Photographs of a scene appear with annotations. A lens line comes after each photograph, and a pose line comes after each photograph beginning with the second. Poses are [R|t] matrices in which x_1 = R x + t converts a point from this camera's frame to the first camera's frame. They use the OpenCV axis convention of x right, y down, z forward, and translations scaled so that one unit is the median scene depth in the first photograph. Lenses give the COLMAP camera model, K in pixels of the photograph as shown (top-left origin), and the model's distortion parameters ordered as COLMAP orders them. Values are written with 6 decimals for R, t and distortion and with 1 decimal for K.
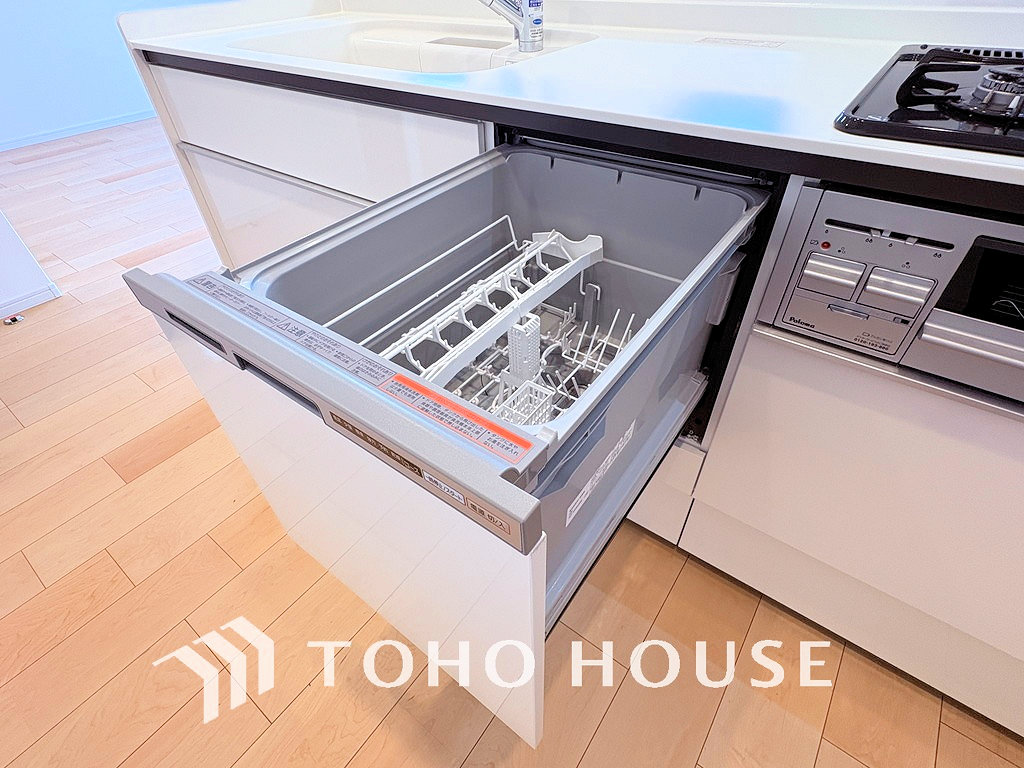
lens RADIAL K [[506.0, 0, 512.0], [0, 506.0, 384.0], [0, 0, 1]] dist [-0.002366, -0.000833]
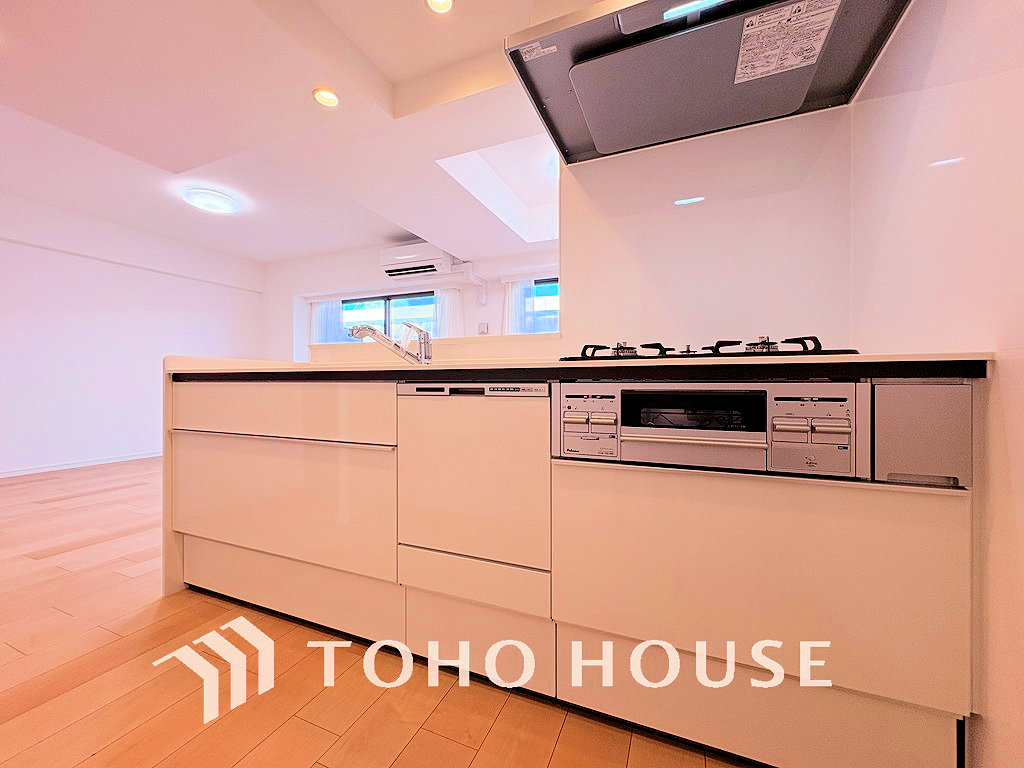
lens RADIAL K [[408.5, 0, 512.0], [0, 408.5, 384.0], [0, 0, 1]] dist [0.002676, 0.000120]
pose [[0.970085, 0.029544, 0.240961, -0.034822], [0.137537, 0.751022, -0.645793, 0.775126], [-0.200046, 0.659615, 0.724492, -0.282951]]
